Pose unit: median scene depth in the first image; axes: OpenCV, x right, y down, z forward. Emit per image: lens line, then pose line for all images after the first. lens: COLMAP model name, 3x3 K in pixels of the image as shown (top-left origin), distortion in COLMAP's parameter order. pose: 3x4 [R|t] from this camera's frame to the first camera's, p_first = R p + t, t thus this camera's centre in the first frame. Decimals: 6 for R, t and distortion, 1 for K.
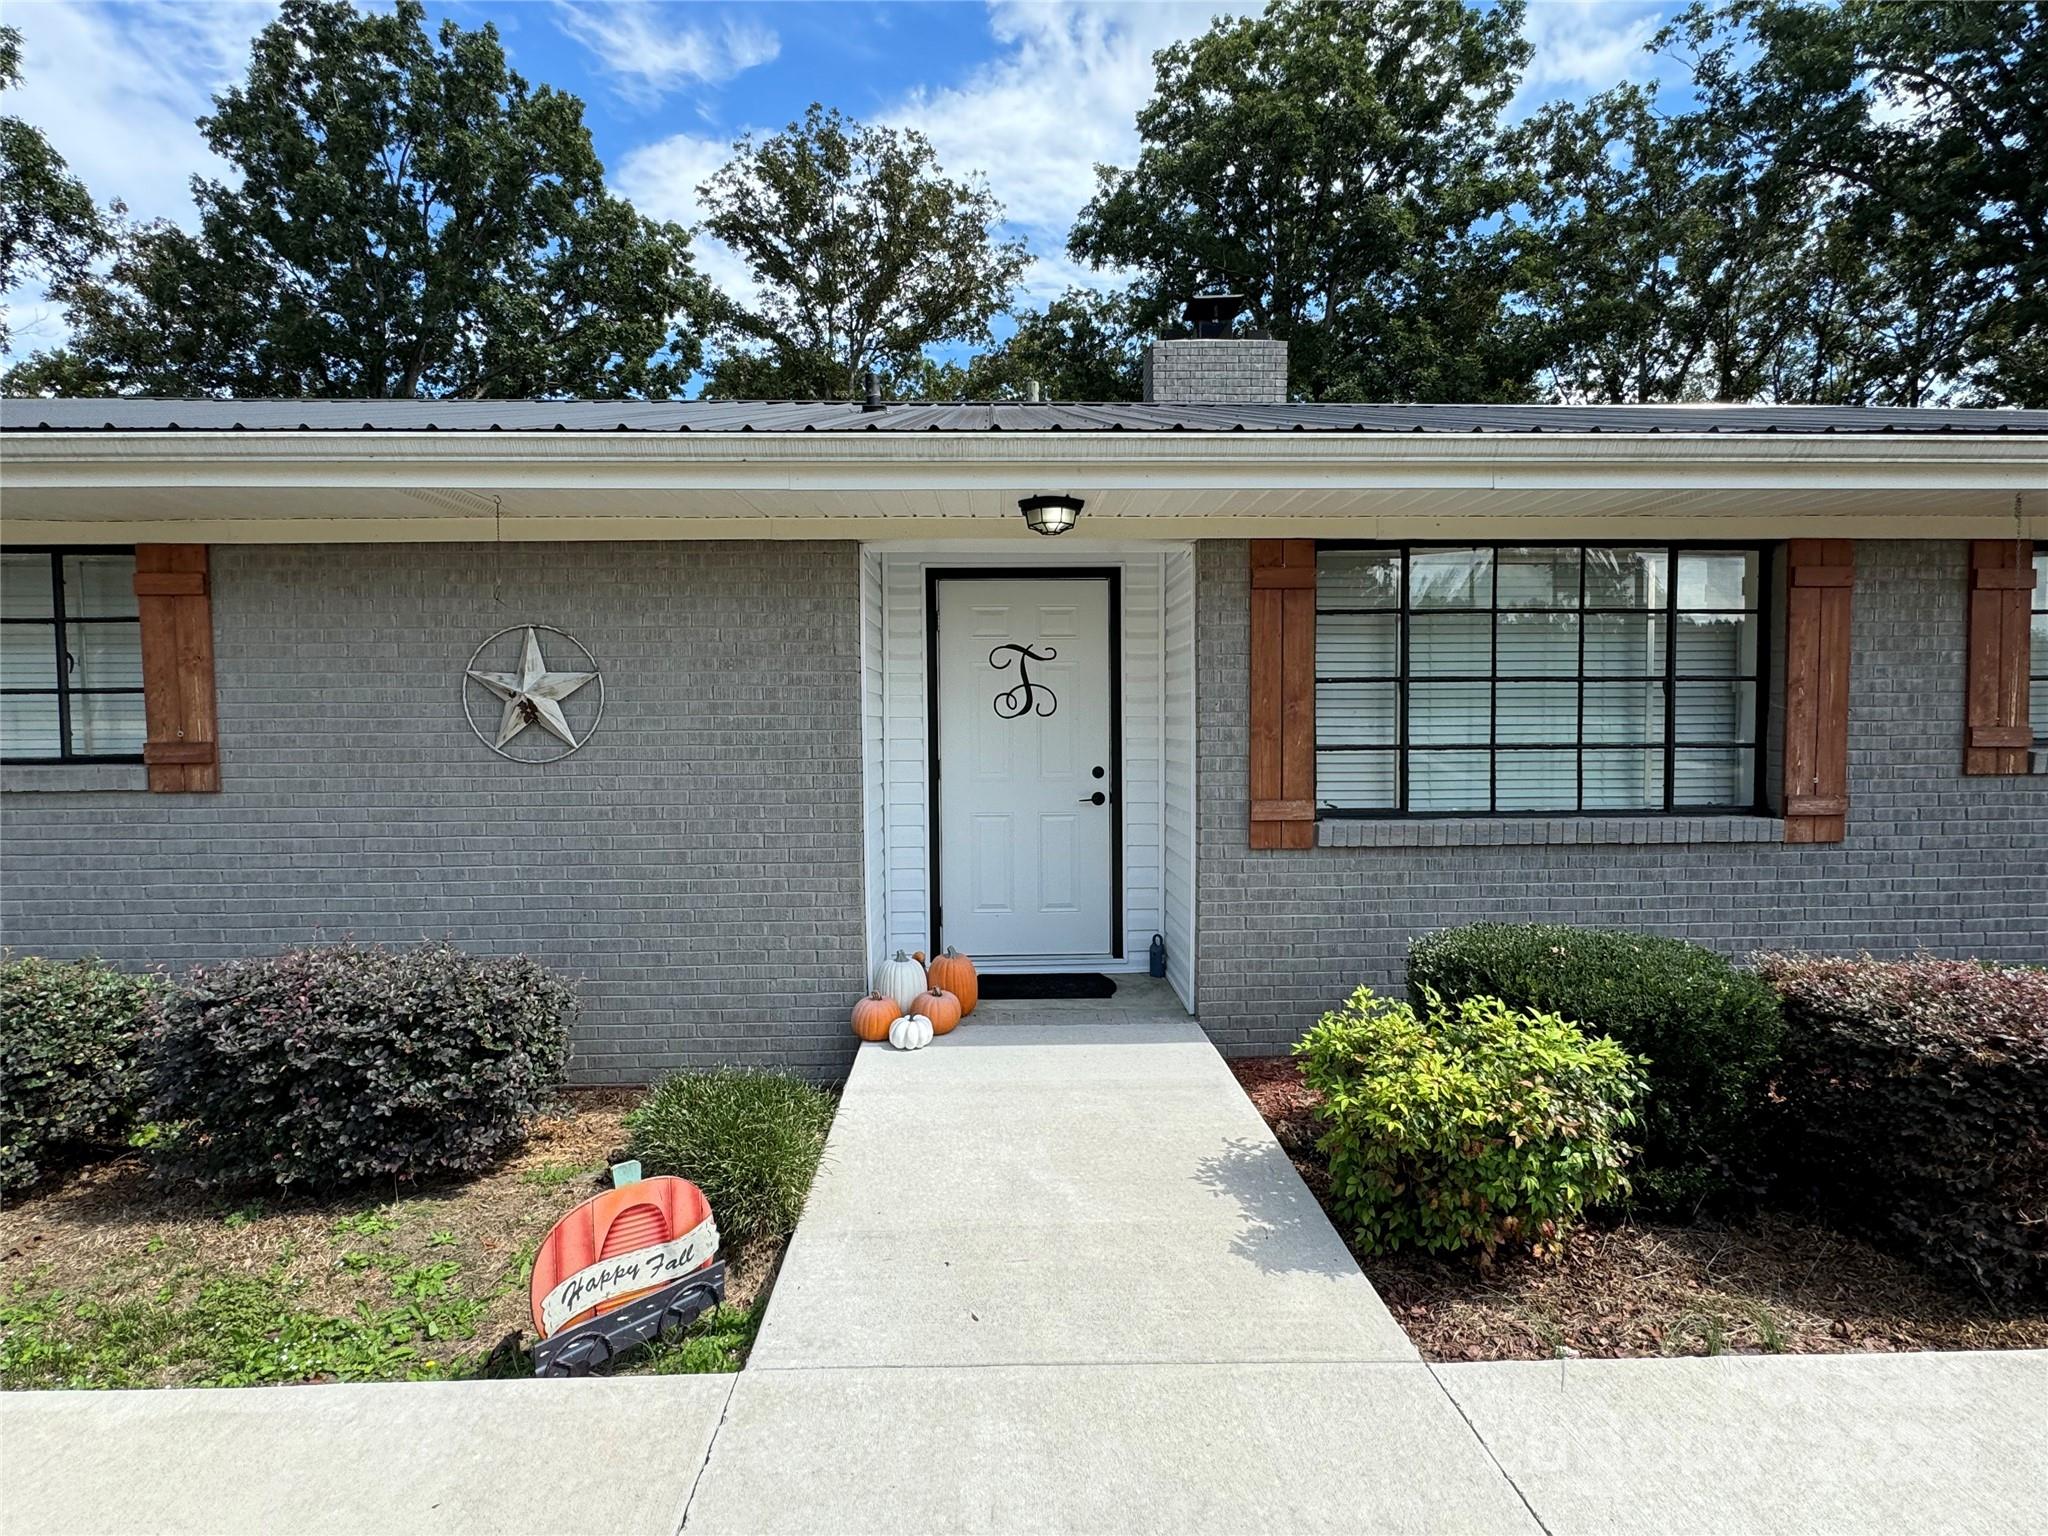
lens RADIAL K [[982.6, 0, 1020.6], [0, 982.6, 774.2], [0, 0, 1]] dist [0.007787, -0.001242]
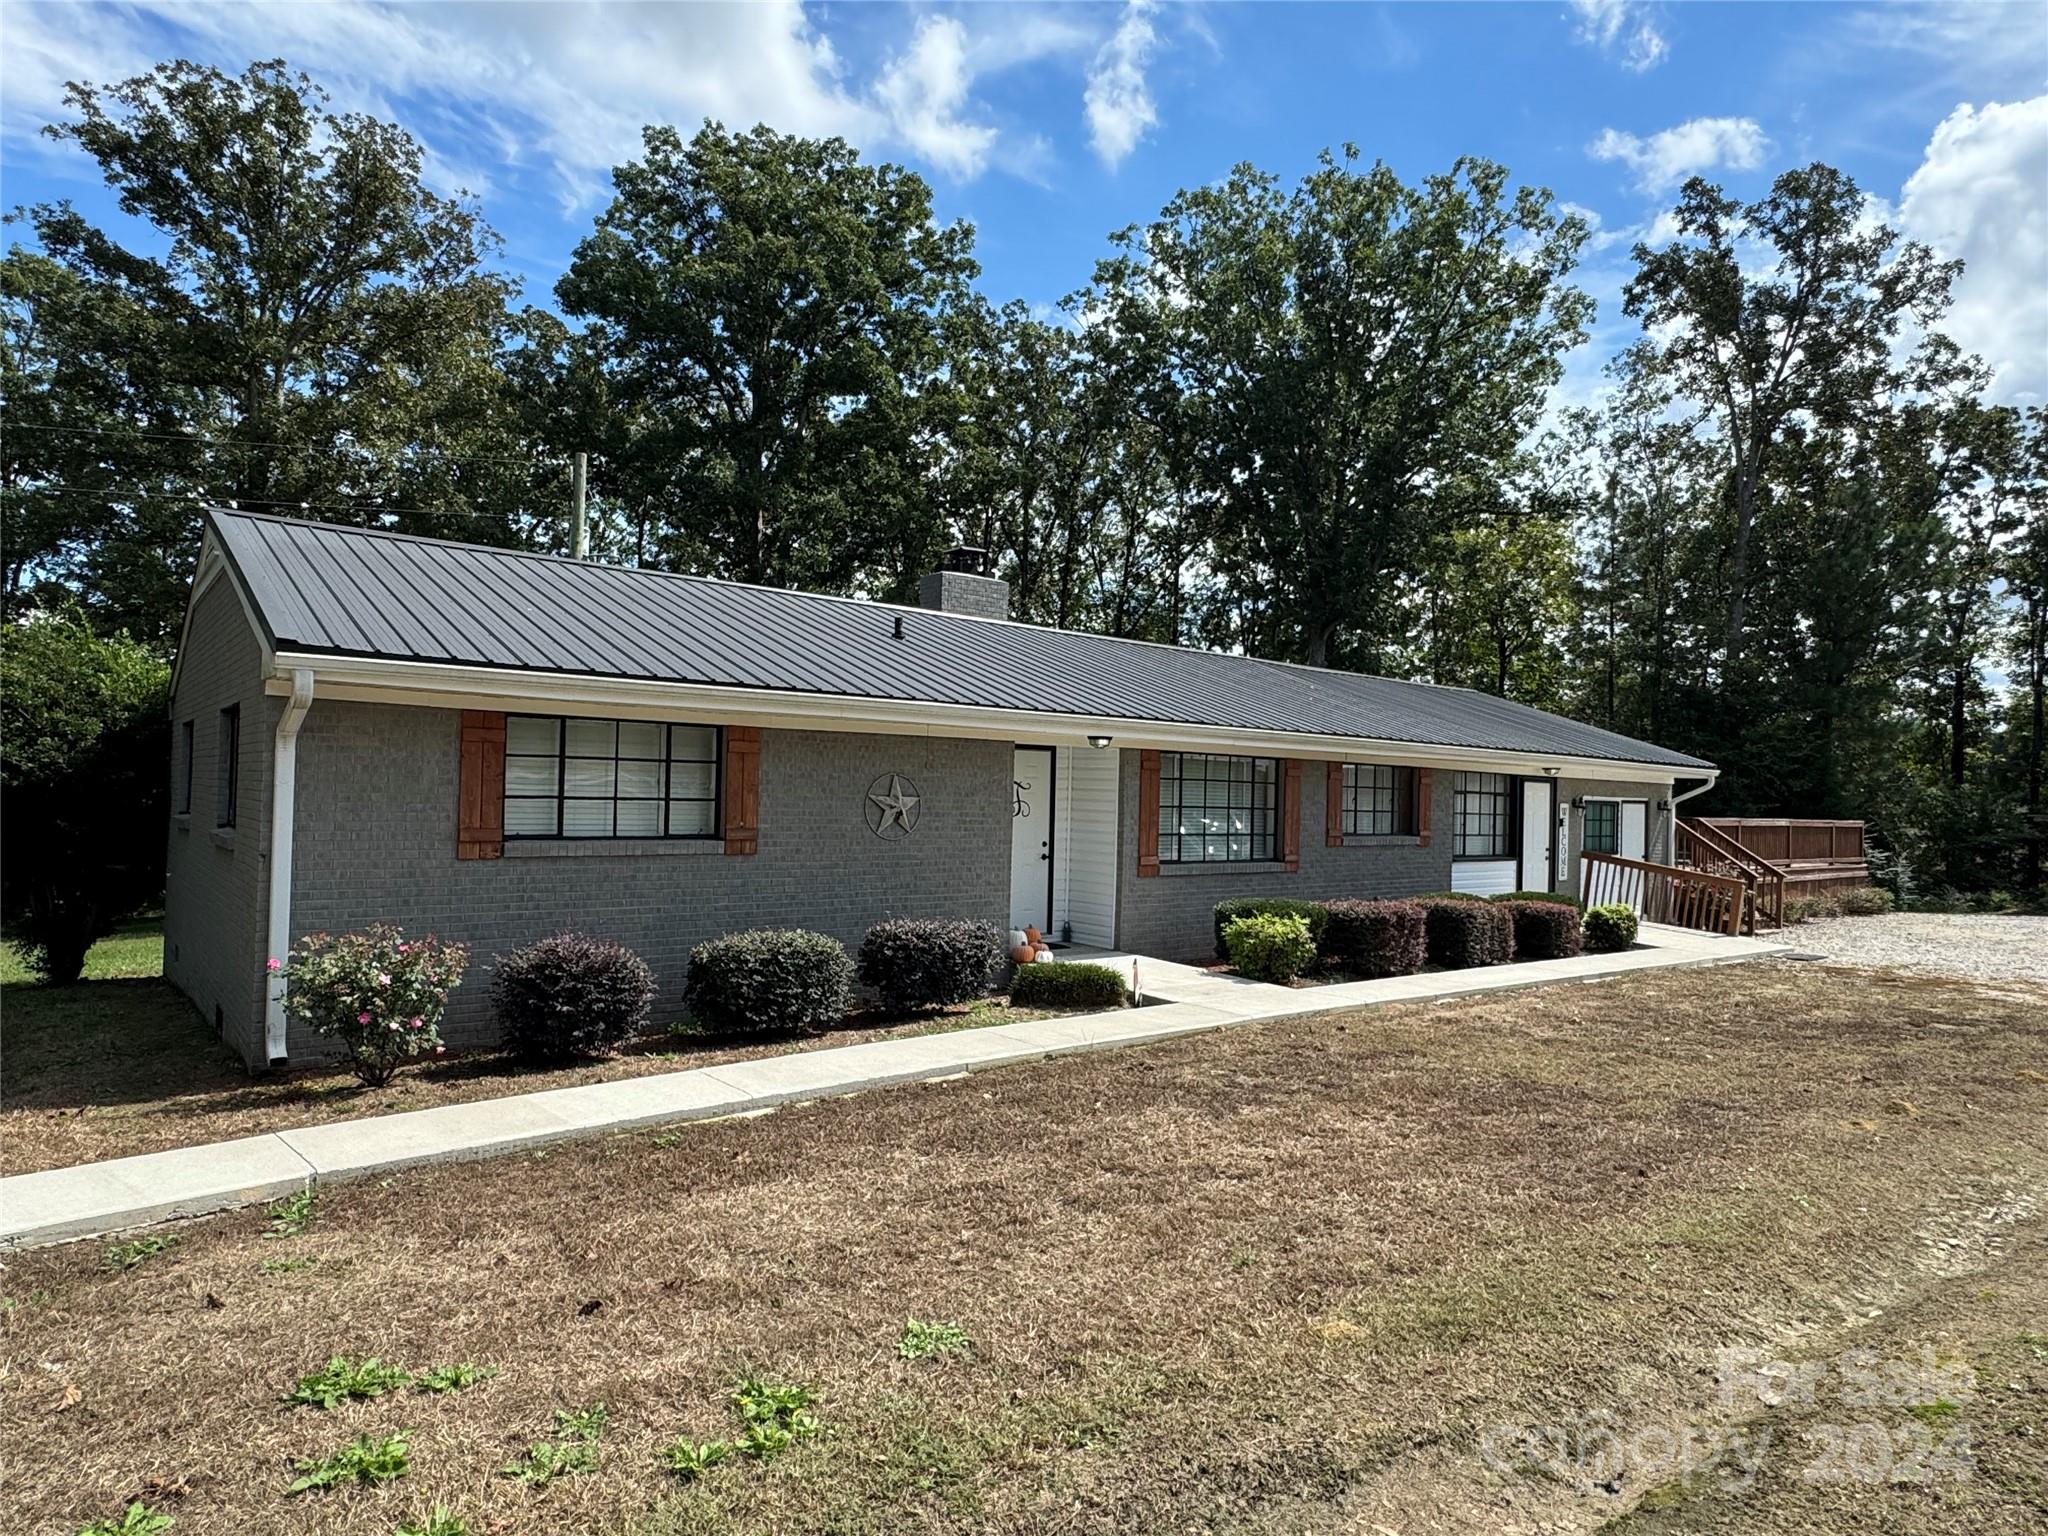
lens RADIAL K [[1203.3, 0, 1030.3], [0, 1203.3, 771.4], [0, 0, 1]] dist [0.012638, -0.004752]
pose [[0.790420, 0.038728, 0.611340, -0.308674], [-0.002752, 0.998214, -0.059677, -0.000724], [-0.612559, 0.045487, 0.789115, -0.201970]]
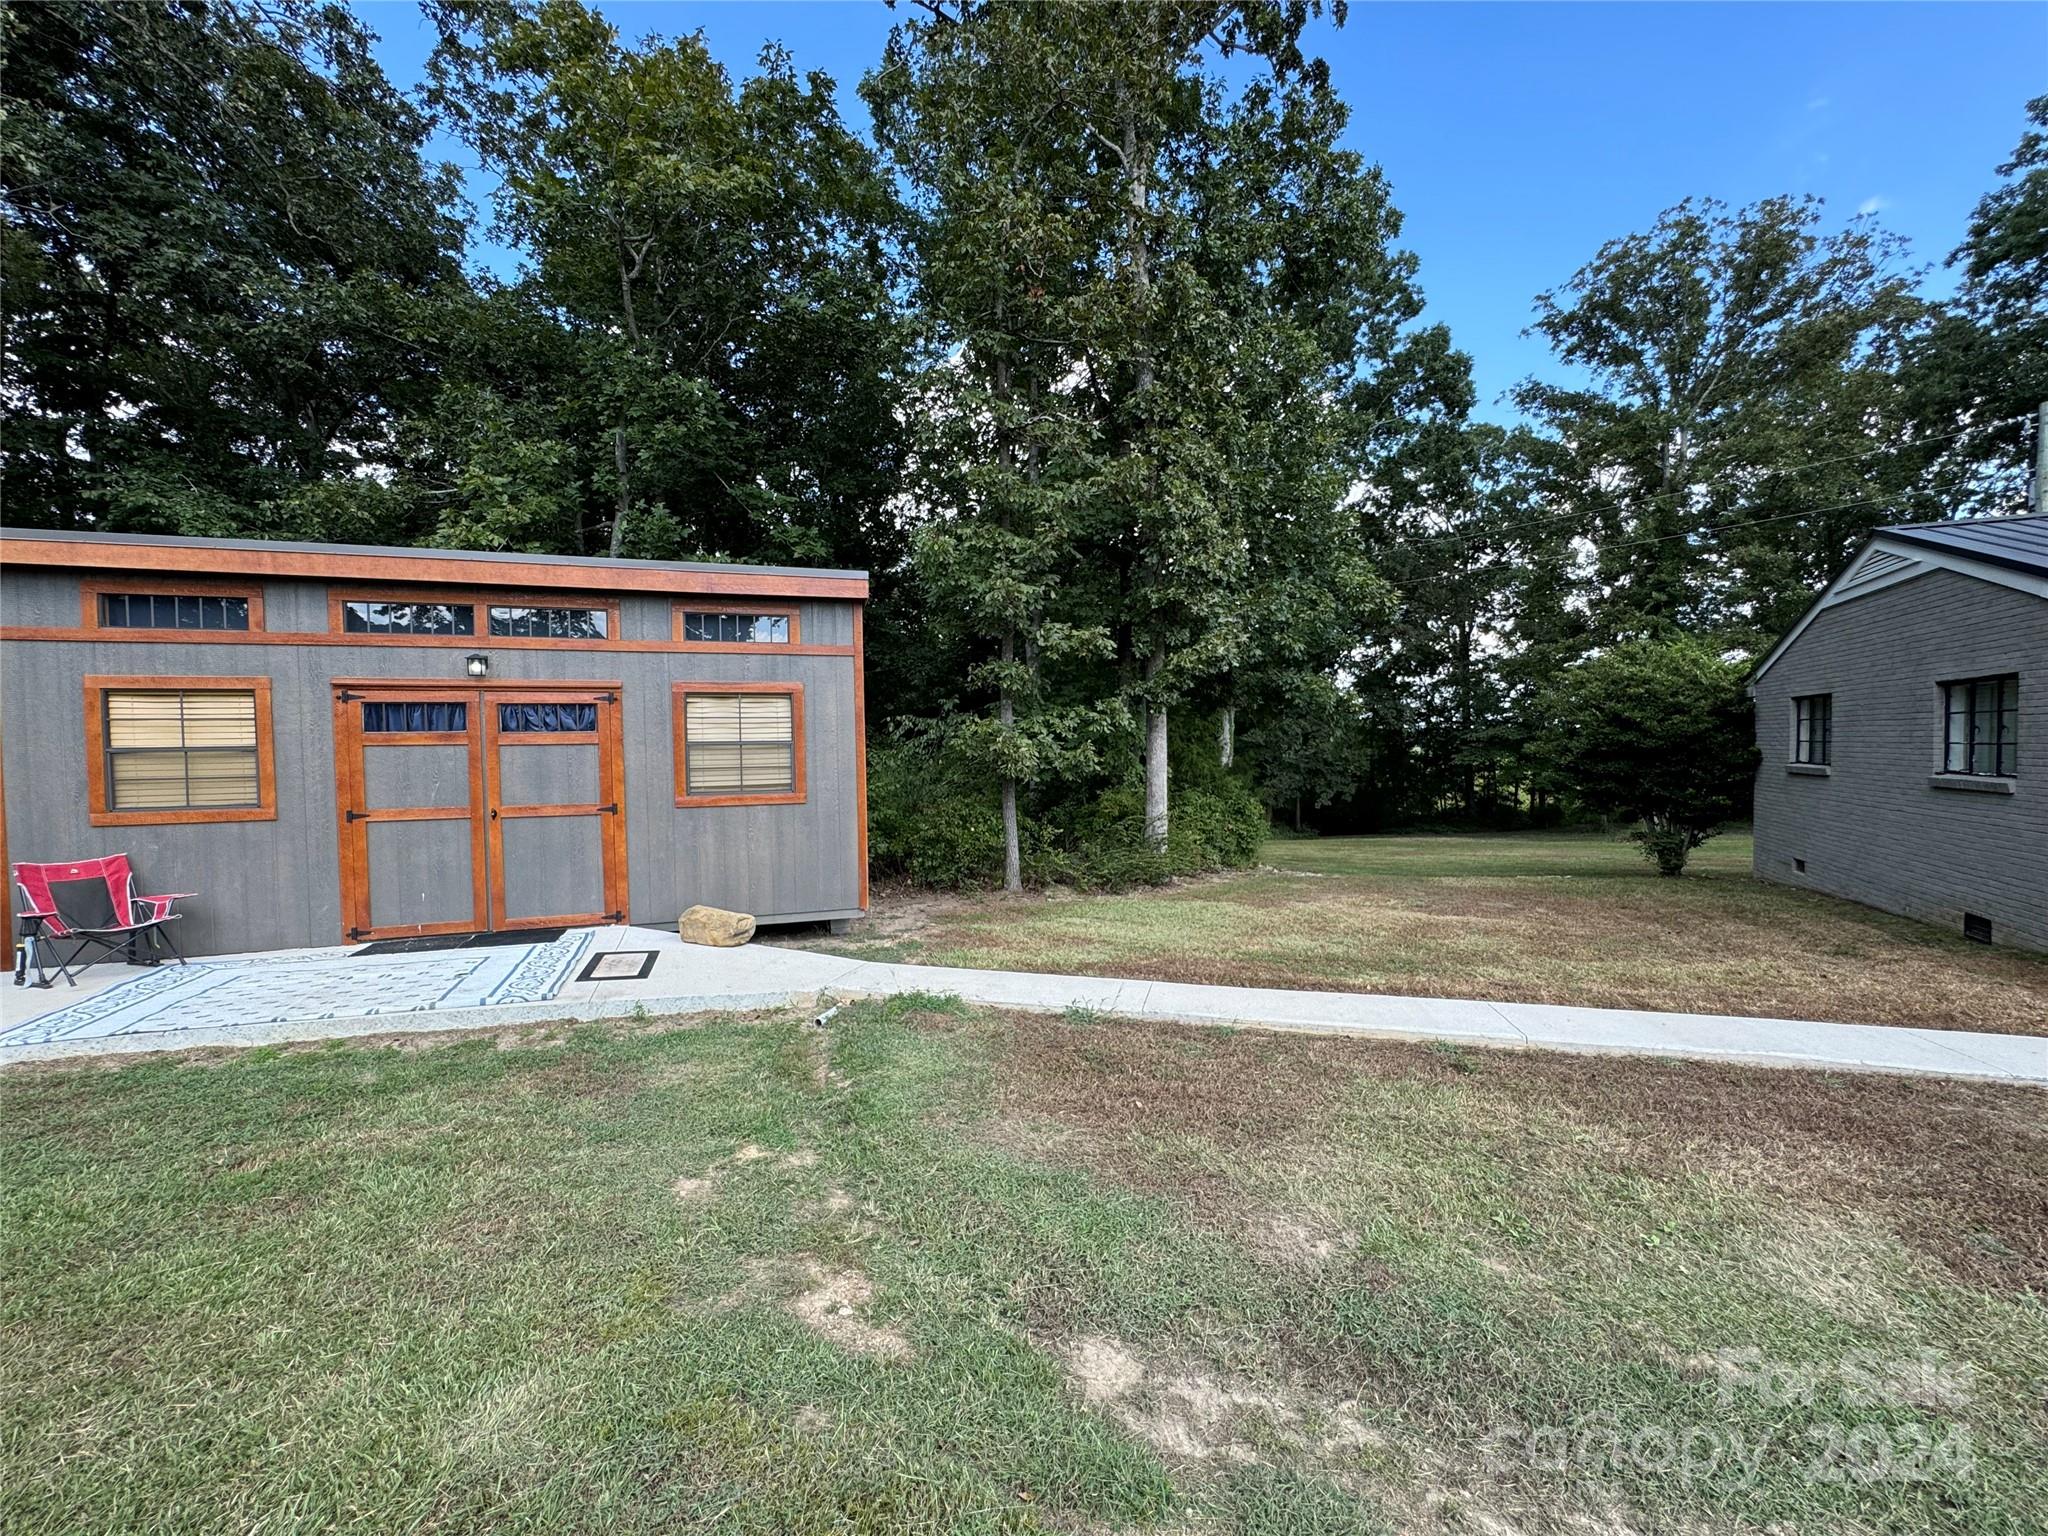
lens RADIAL K [[826.3, 0, 1014.1], [0, 826.3, 768.5], [0, 0, 1]] dist [-0.000978, -0.000119]
pose [[0.887991, 0.006320, -0.459817, -0.454754], [-0.011548, 0.999897, -0.008557, 0.000189], [0.459715, 0.012909, 0.887973, -0.199262]]
